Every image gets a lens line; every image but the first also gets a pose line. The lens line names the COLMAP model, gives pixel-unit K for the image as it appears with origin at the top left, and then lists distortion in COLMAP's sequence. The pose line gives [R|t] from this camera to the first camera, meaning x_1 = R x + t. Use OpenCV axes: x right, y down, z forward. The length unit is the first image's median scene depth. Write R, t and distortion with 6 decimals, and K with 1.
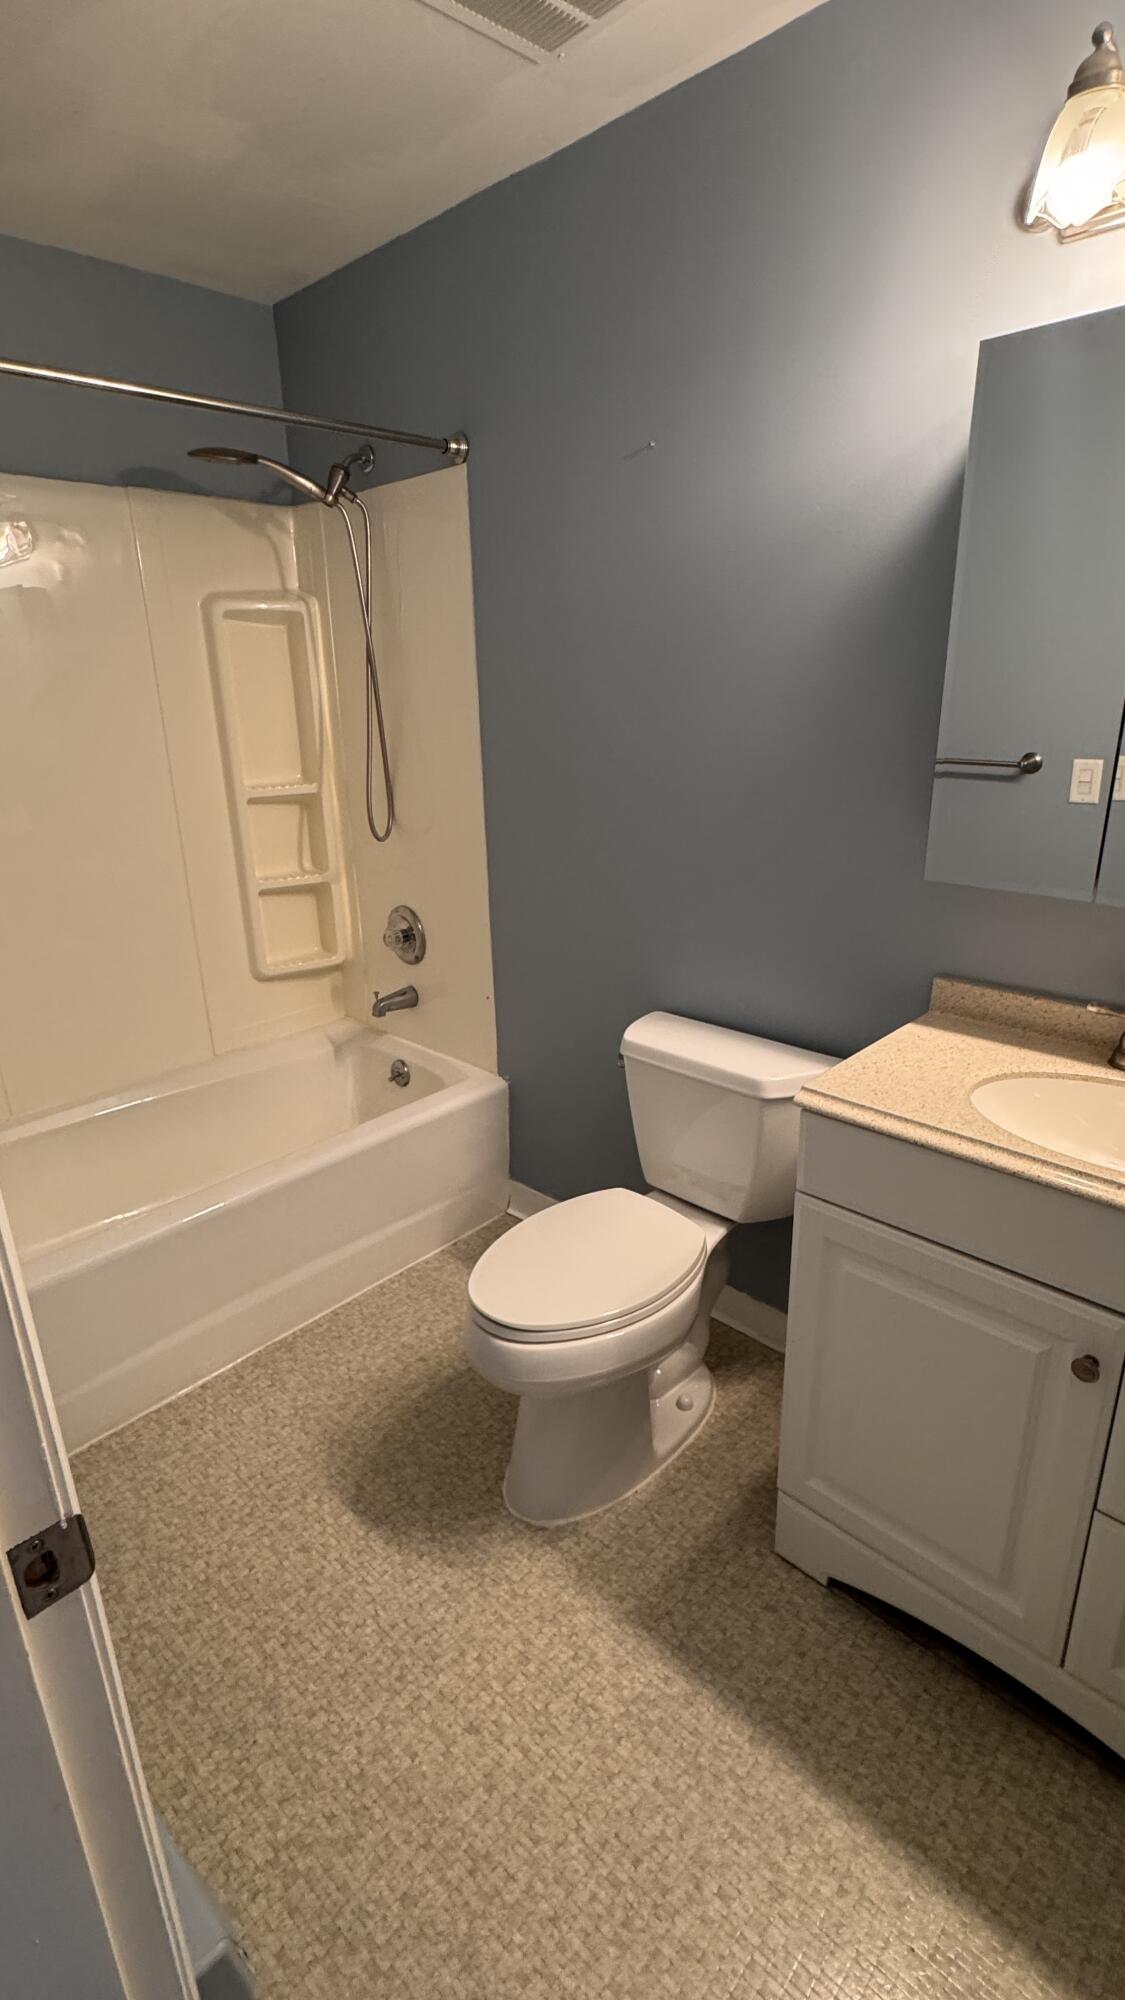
lens RADIAL K [[928.9, 0, 560.8], [0, 928.9, 1000.1], [0, 0, 1]] dist [-0.008561, 0.001381]
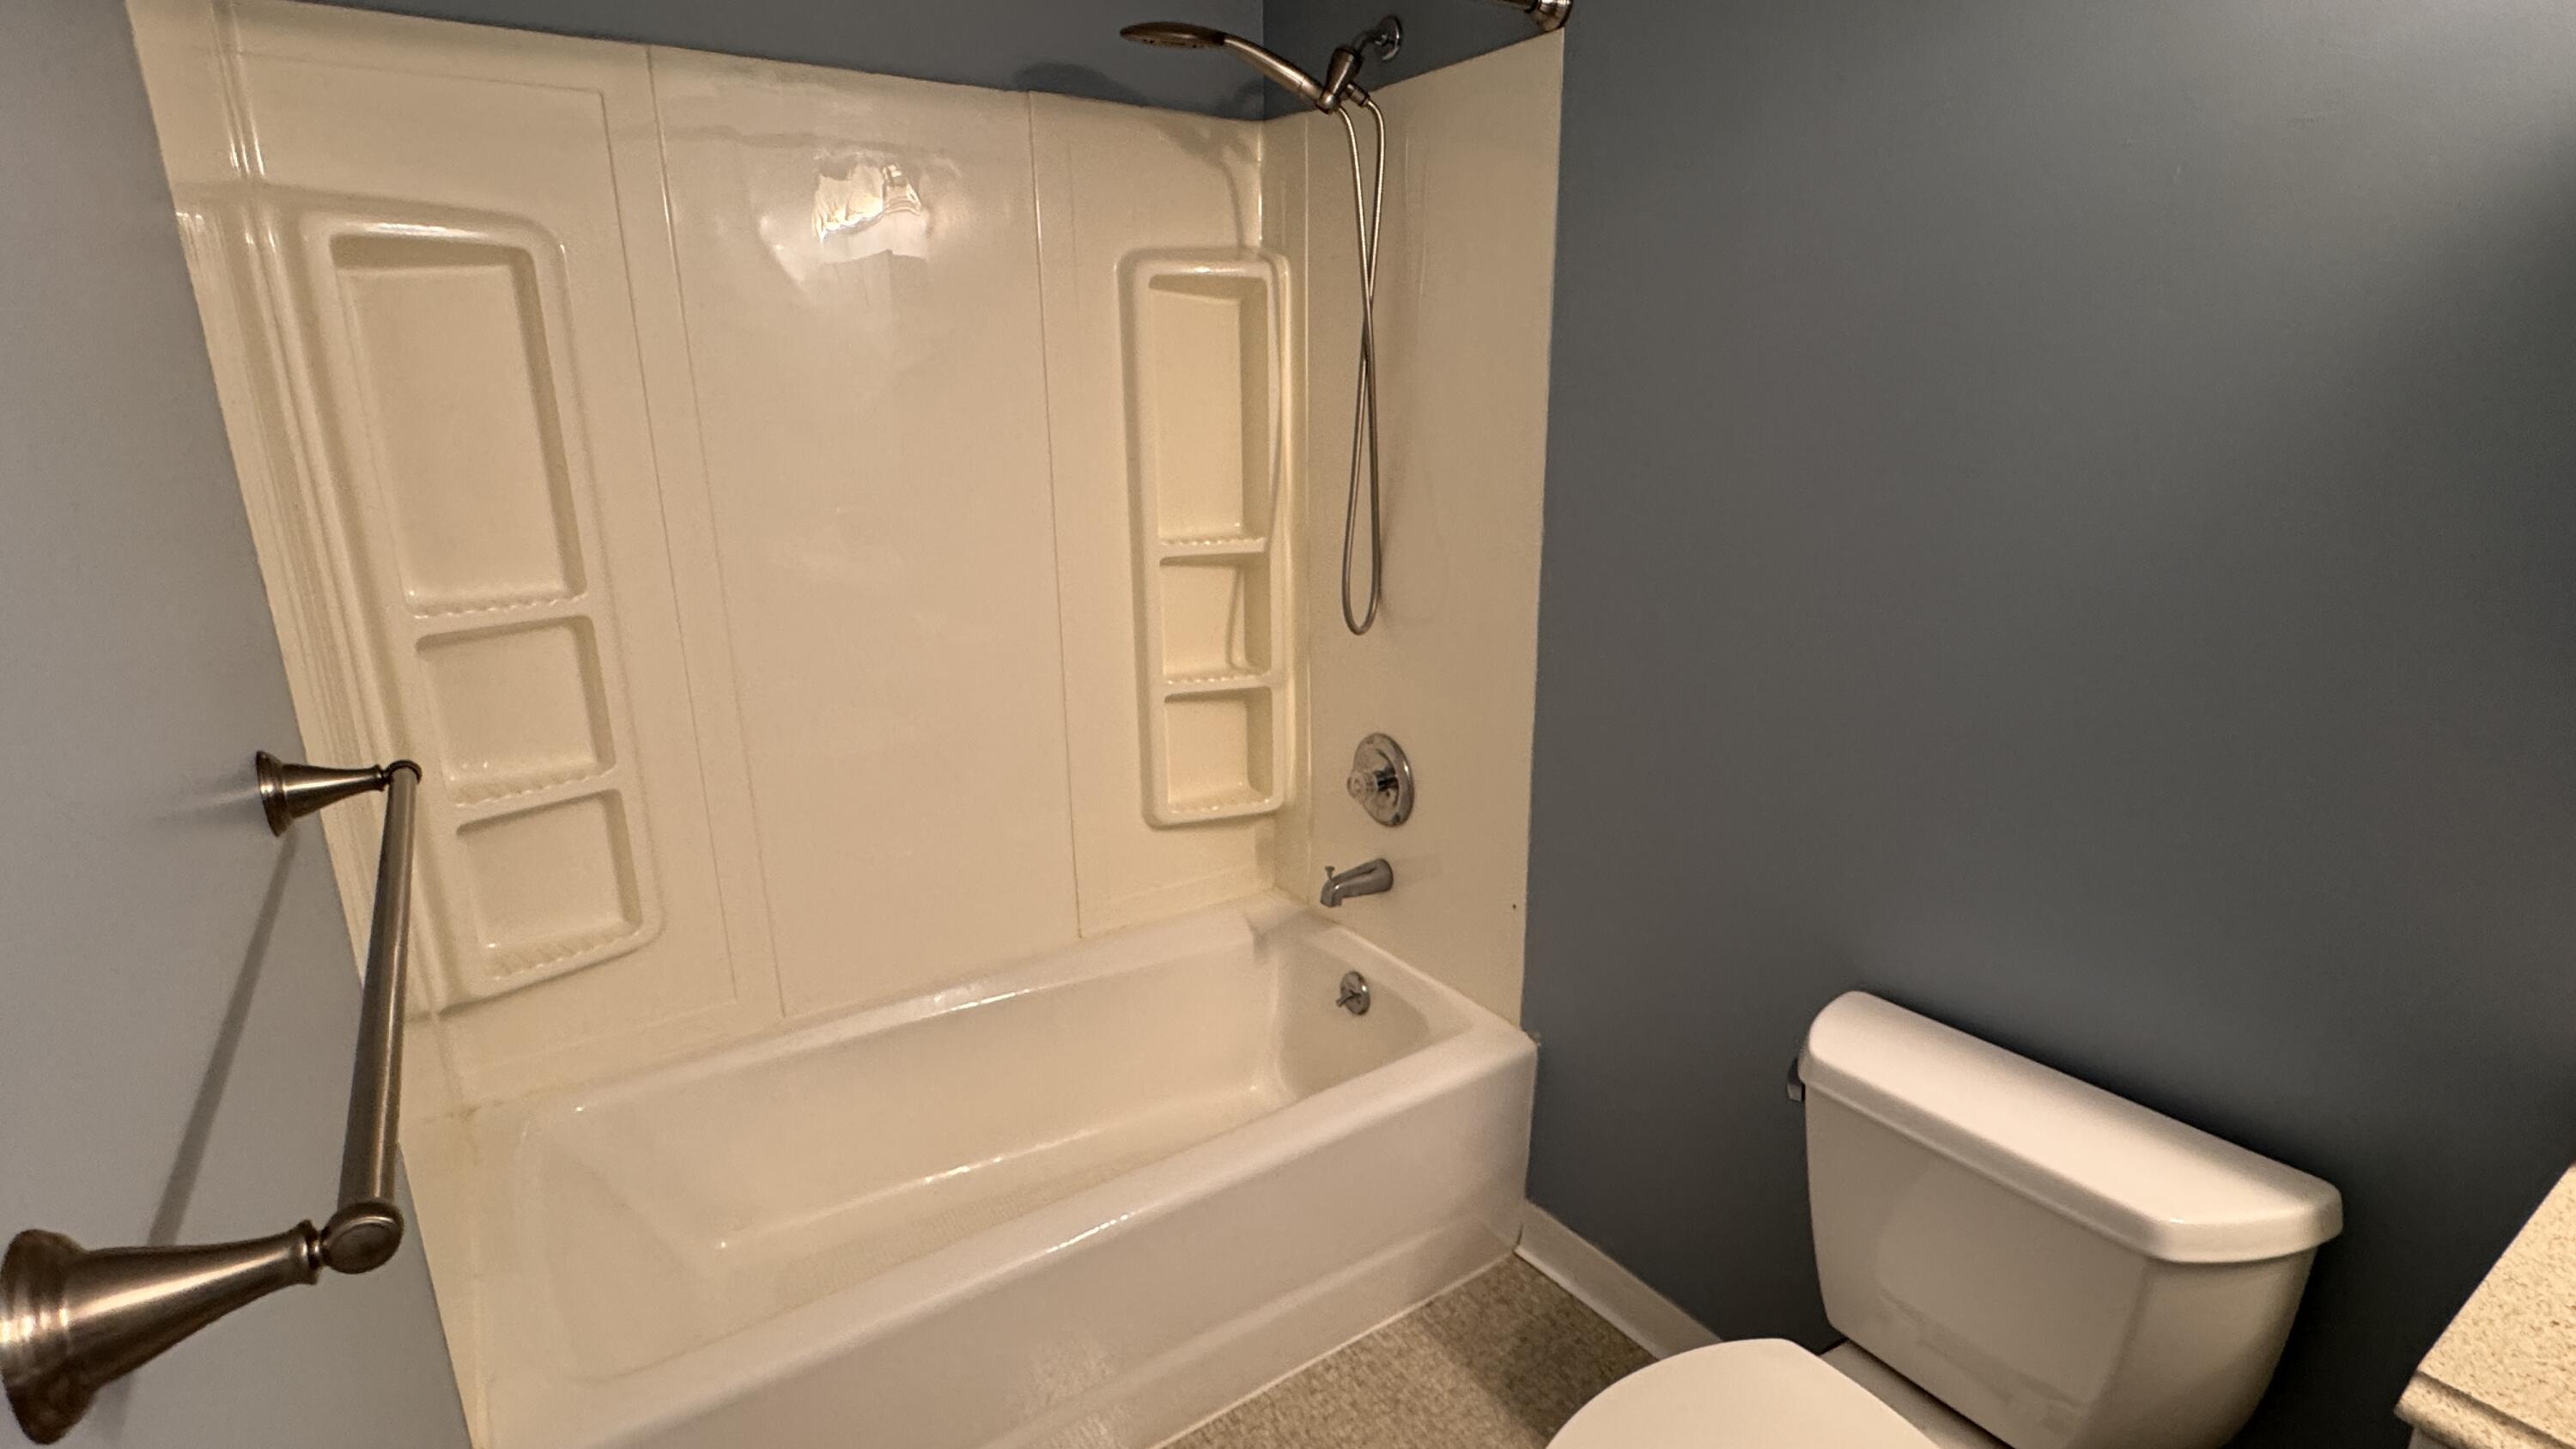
lens RADIAL K [[1196.6, 0, 1287.7], [0, 1196.6, 724.4], [0, 0, 1]] dist [-0.008561, 0.001381]
pose [[0.978933, 0.068376, -0.192392, -0.079123], [-0.078402, 0.995907, -0.044981, -0.068802], [0.188529, 0.059117, 0.980287, 0.193807]]
